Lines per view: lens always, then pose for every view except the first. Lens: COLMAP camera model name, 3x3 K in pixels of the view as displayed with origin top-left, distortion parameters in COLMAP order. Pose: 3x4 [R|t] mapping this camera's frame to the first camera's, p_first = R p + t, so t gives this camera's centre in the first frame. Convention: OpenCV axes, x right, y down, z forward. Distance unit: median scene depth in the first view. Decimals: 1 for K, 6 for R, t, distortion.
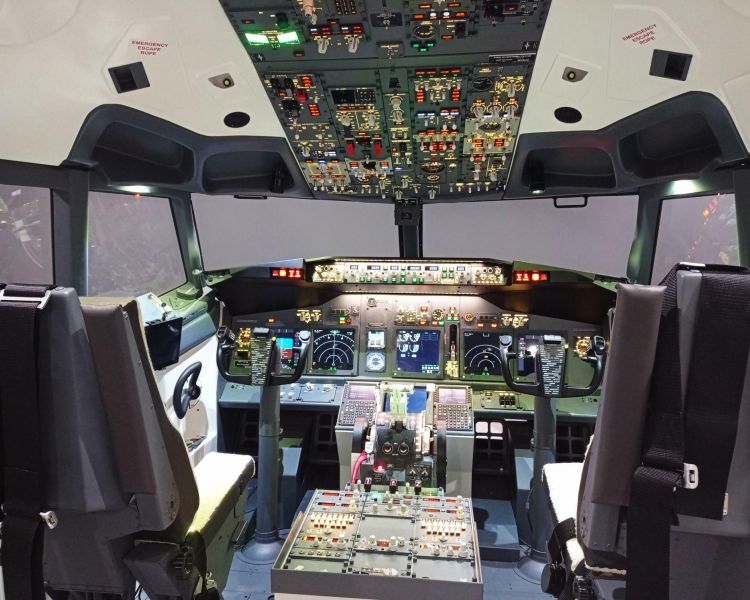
lens RADIAL K [[575.3, 0, 372.0], [0, 575.3, 297.6], [0, 0, 1]] dist [0.023969, -0.034786]
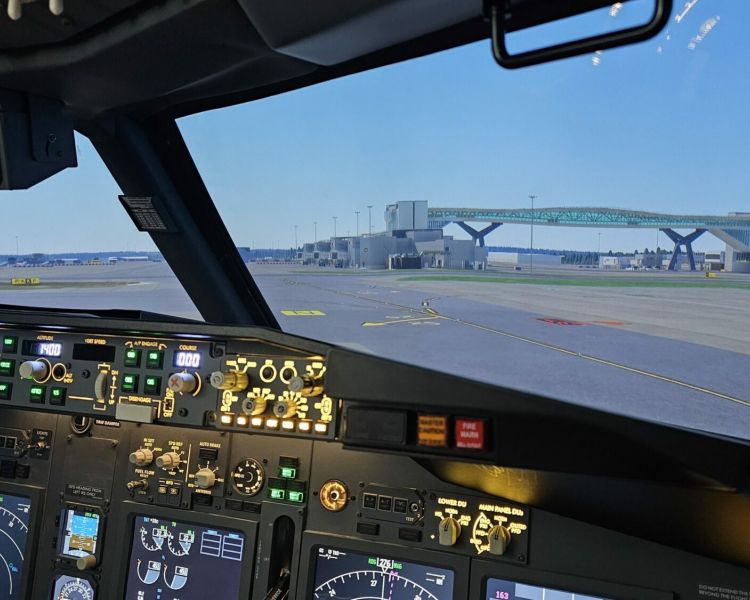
lens RADIAL K [[718.1, 0, 371.9], [0, 718.1, 308.4], [0, 0, 1]] dist [0.039635, 0.000000]
pose [[0.968595, 0.016532, -0.248094, 0.371875], [-0.012181, 0.999744, 0.019066, -0.094715], [0.248346, -0.015445, 0.968548, 0.852239]]
